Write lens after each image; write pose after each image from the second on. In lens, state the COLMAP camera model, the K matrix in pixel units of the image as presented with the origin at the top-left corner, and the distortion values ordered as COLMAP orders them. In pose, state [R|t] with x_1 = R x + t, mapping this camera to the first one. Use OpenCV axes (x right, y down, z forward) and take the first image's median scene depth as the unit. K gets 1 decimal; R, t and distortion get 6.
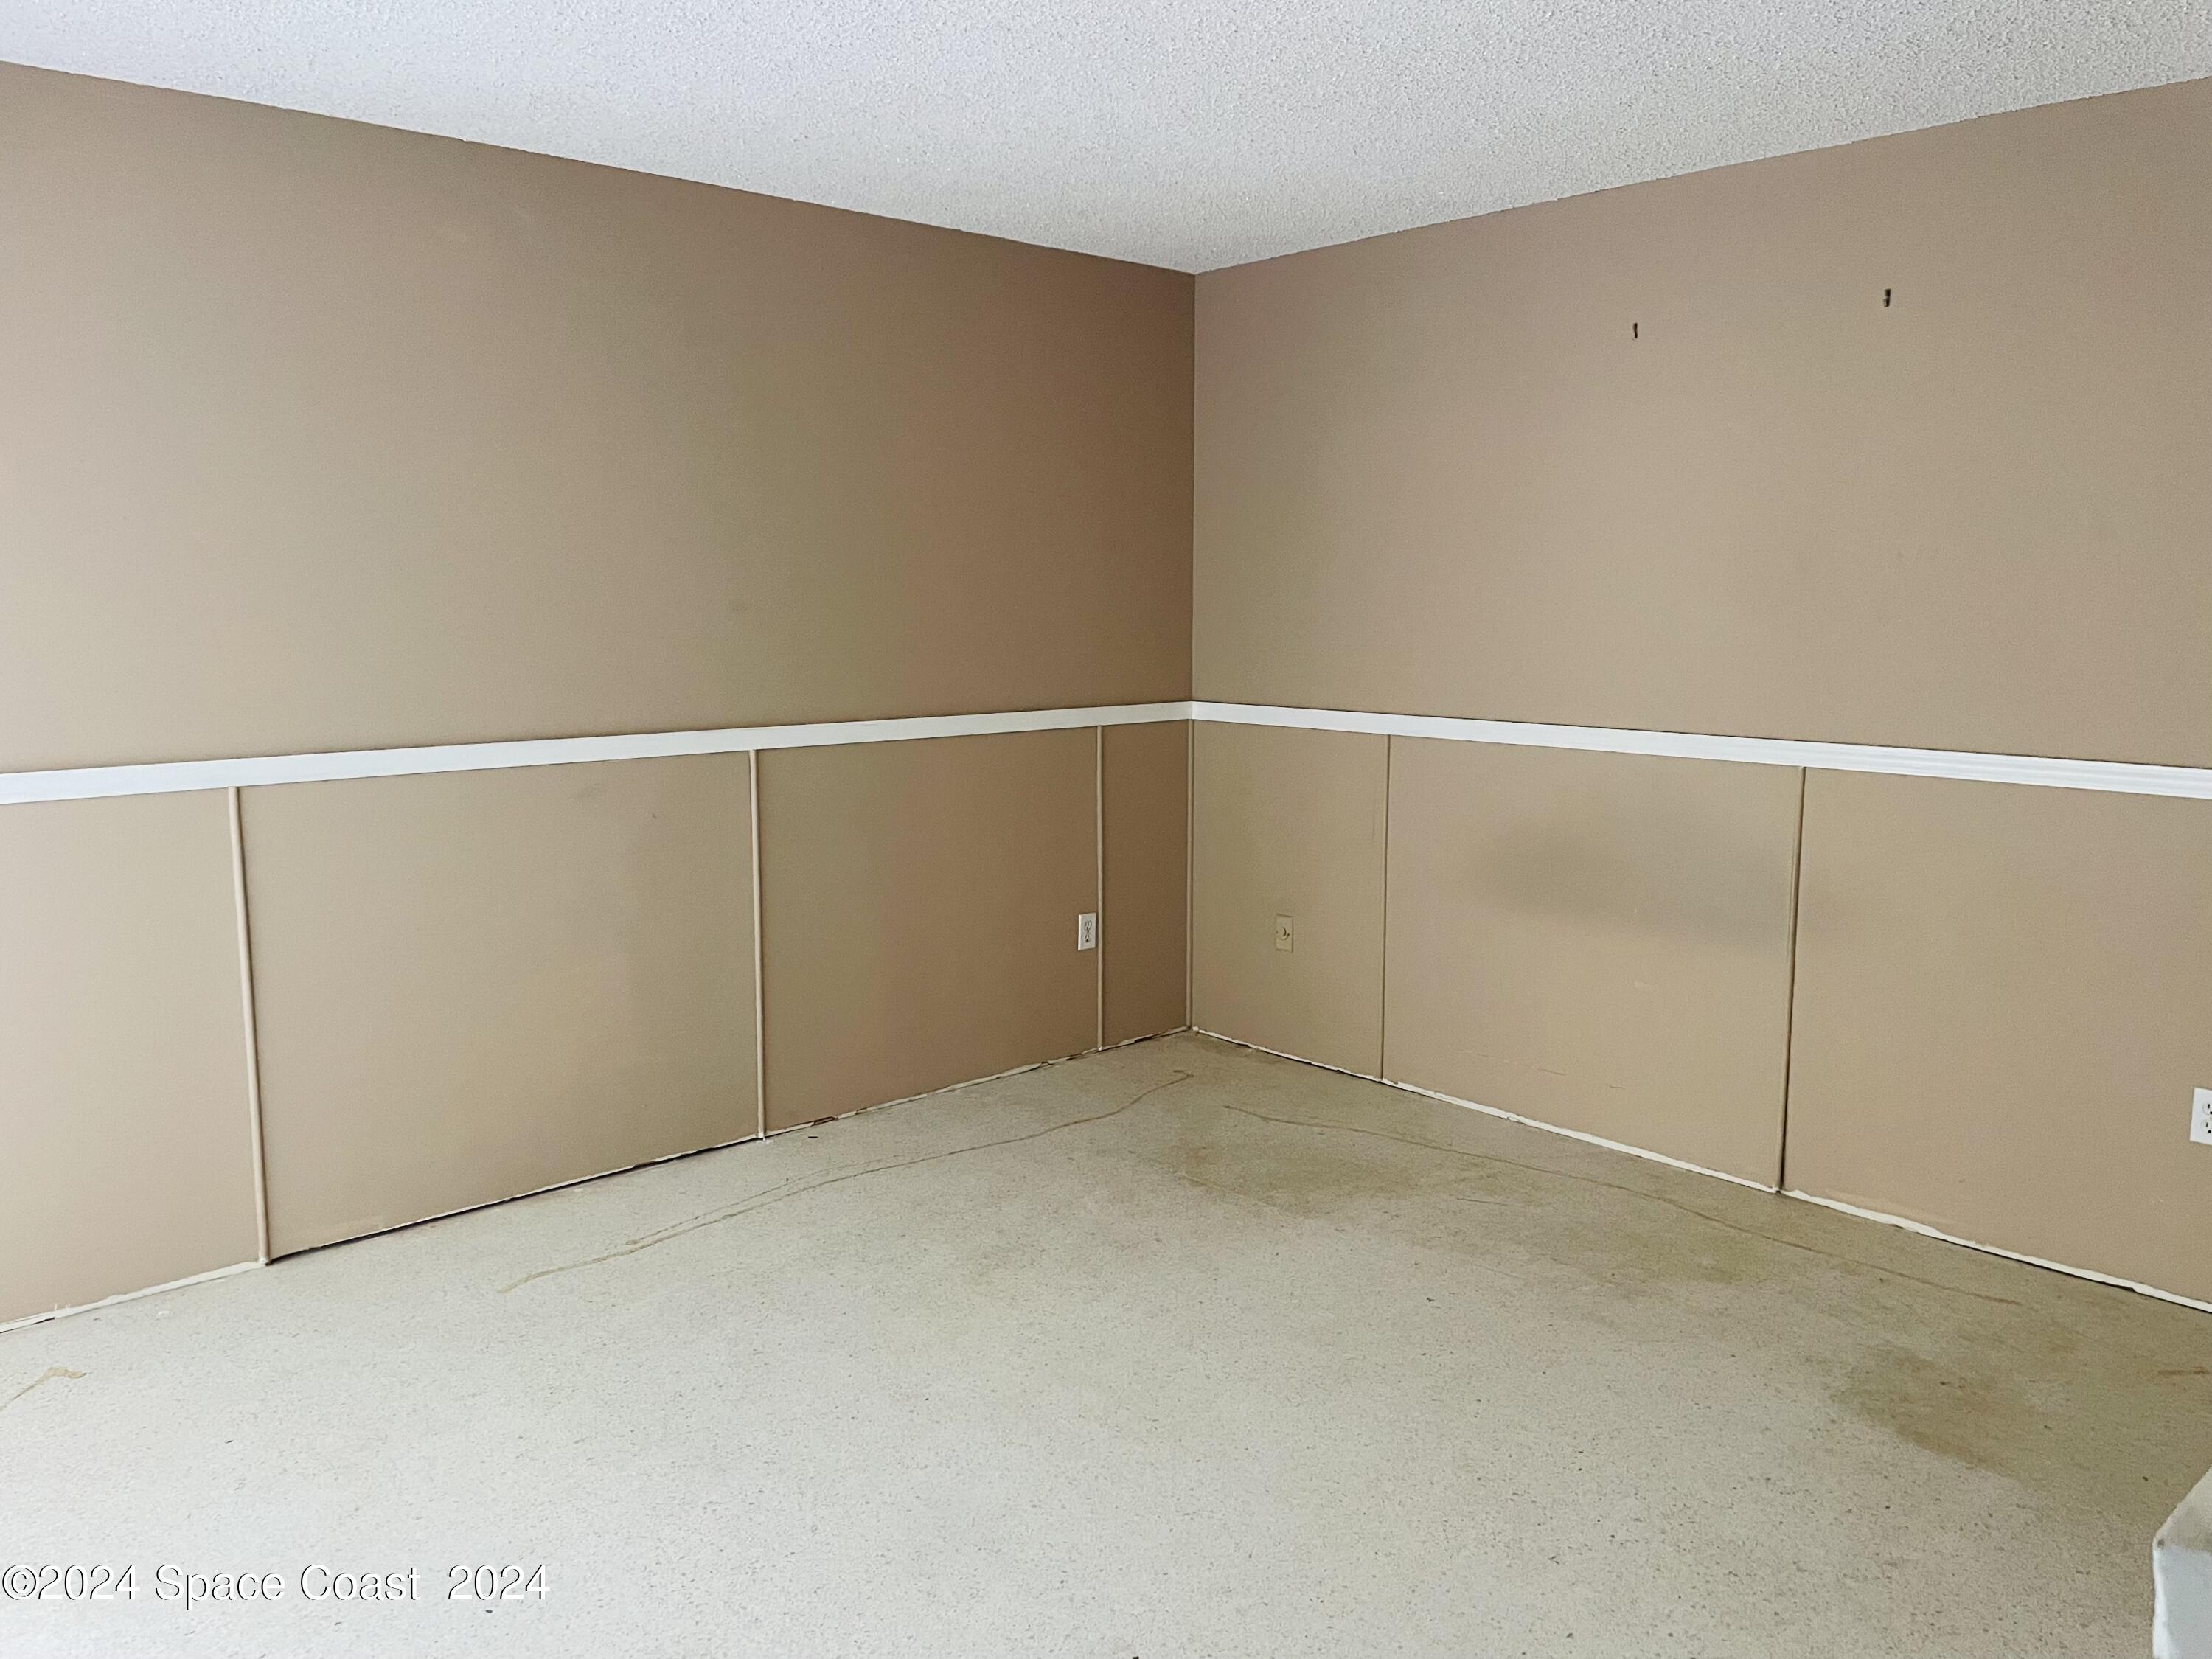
lens RADIAL K [[1674.5, 0, 1107.3], [0, 1674.5, 832.0], [0, 0, 1]] dist [0.080417, -0.101884]
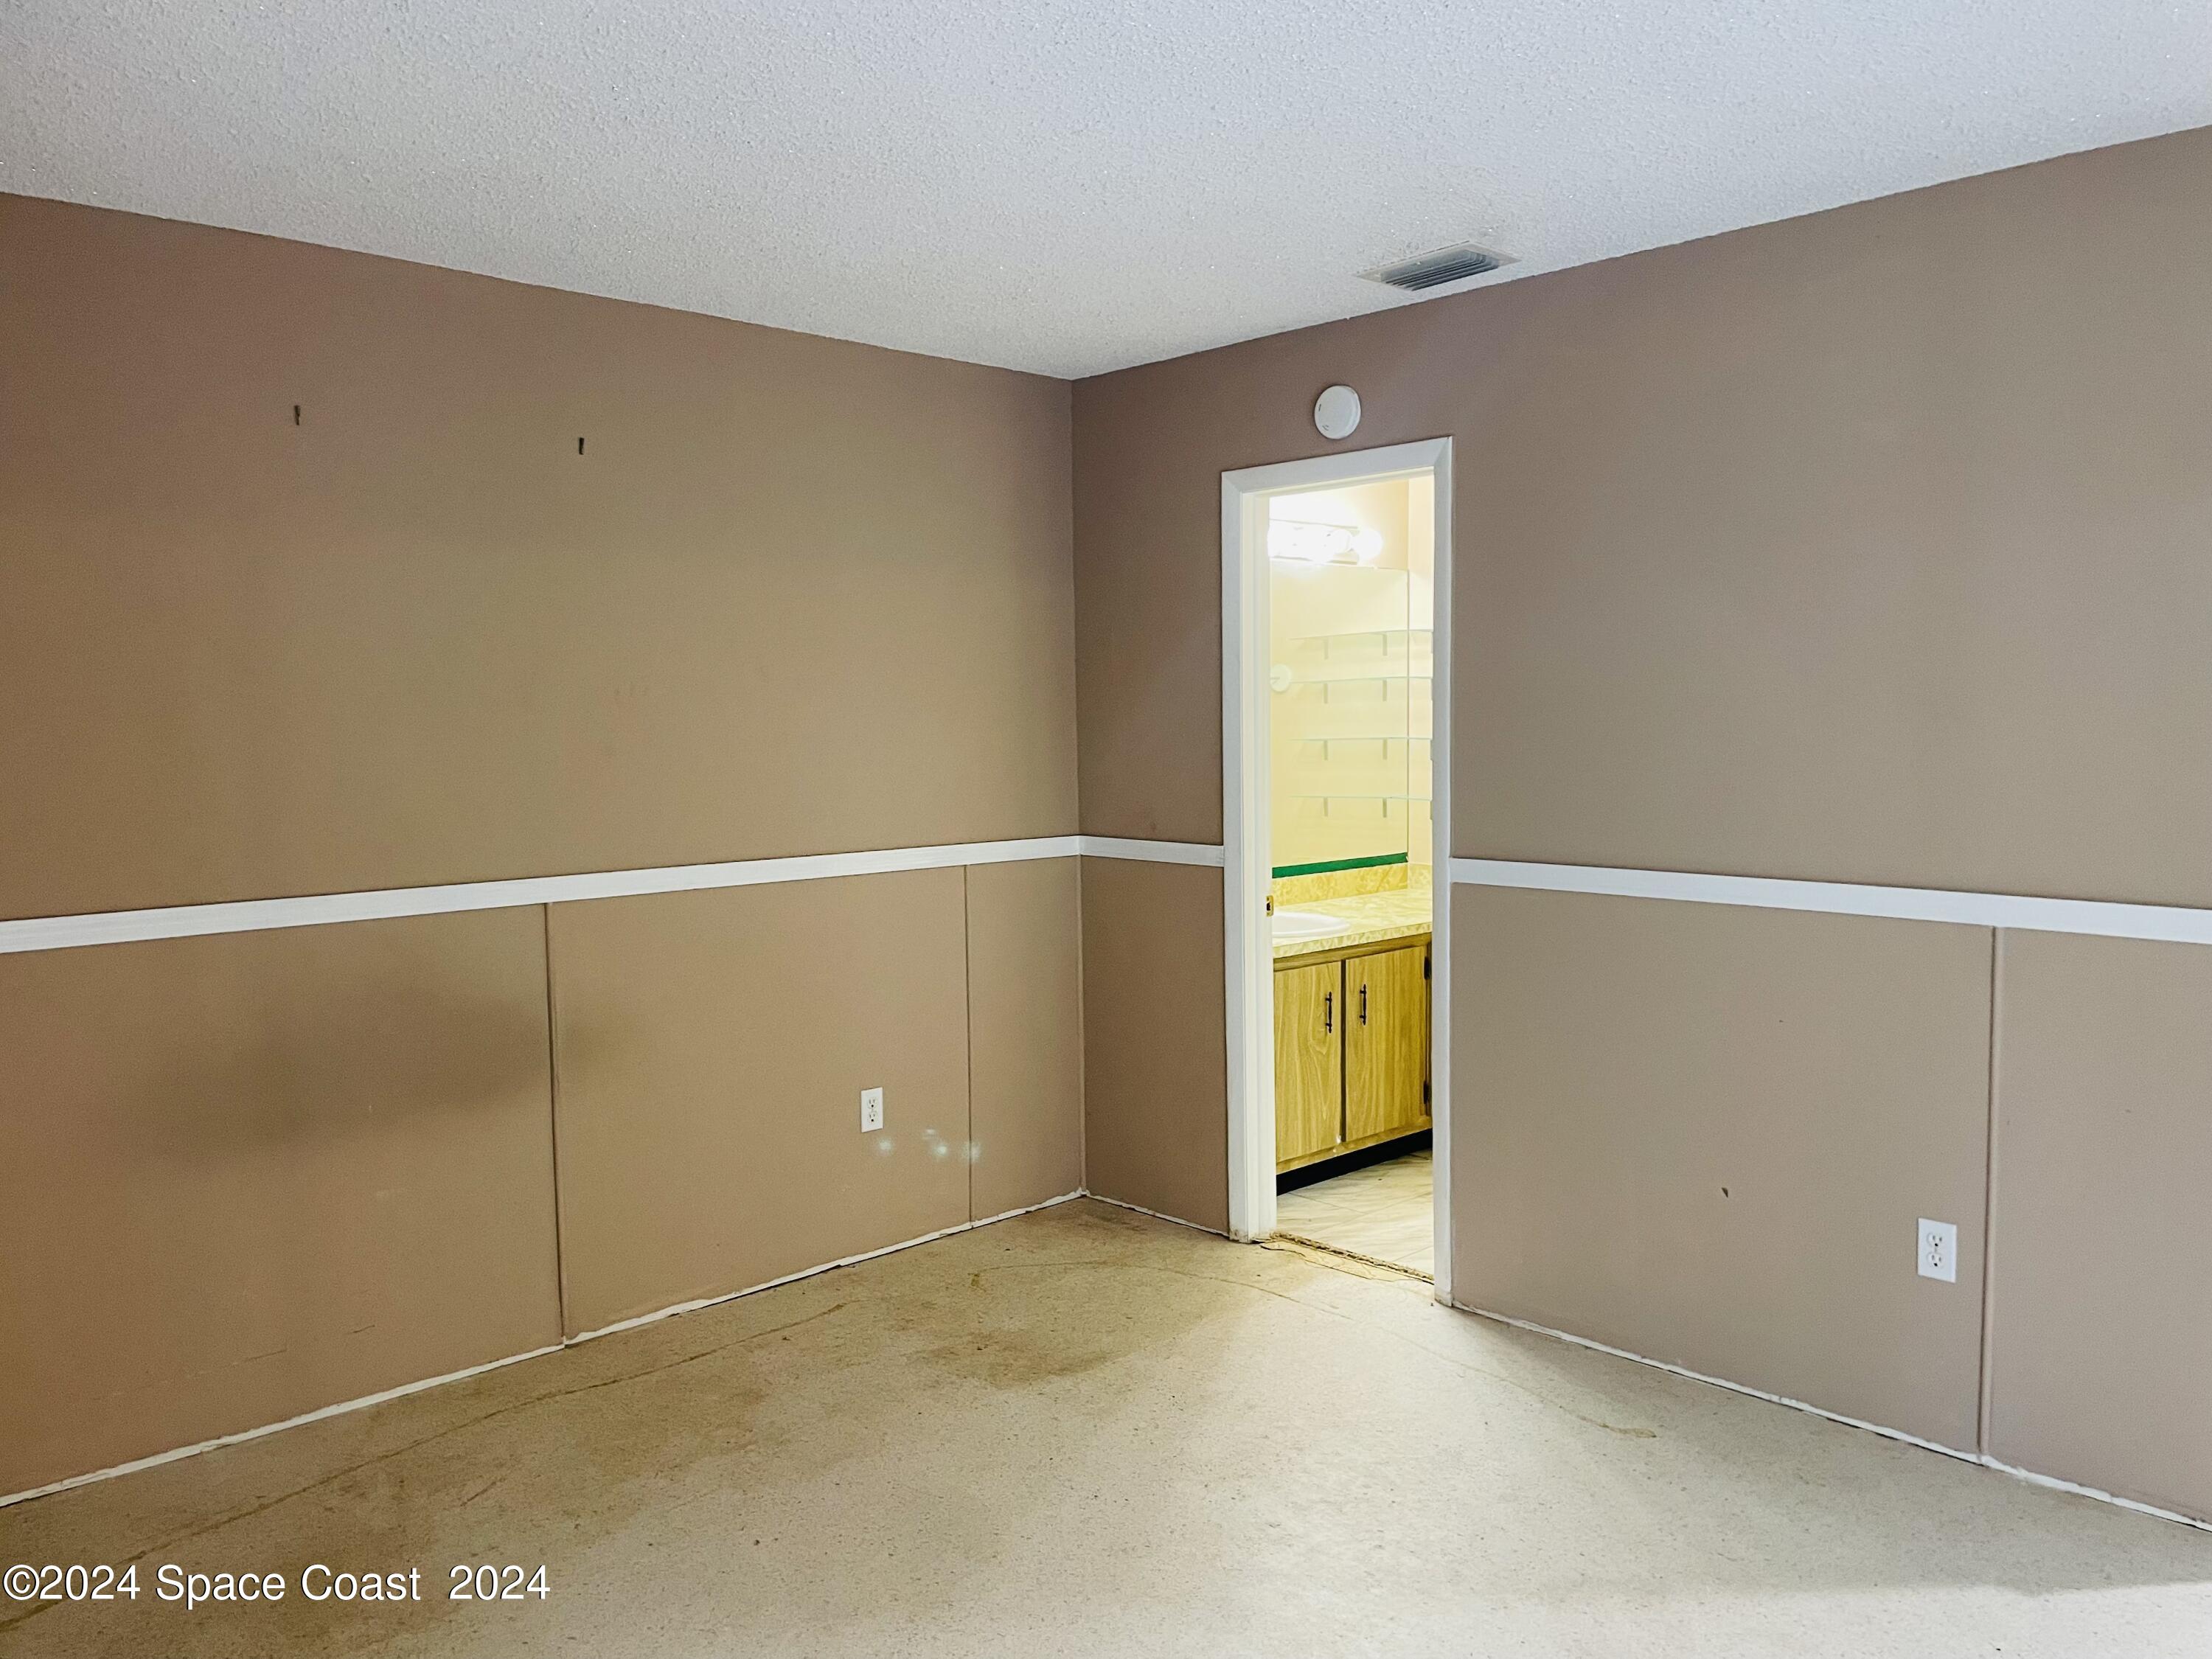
lens RADIAL K [[1674.5, 0, 1107.3], [0, 1674.5, 832.0], [0, 0, 1]] dist [0.080417, -0.101884]
pose [[-0.052139, -0.061573, 0.996740, -0.603182], [0.150956, 0.986142, 0.068815, -0.101054], [-0.987165, 0.154052, -0.042121, 0.750042]]
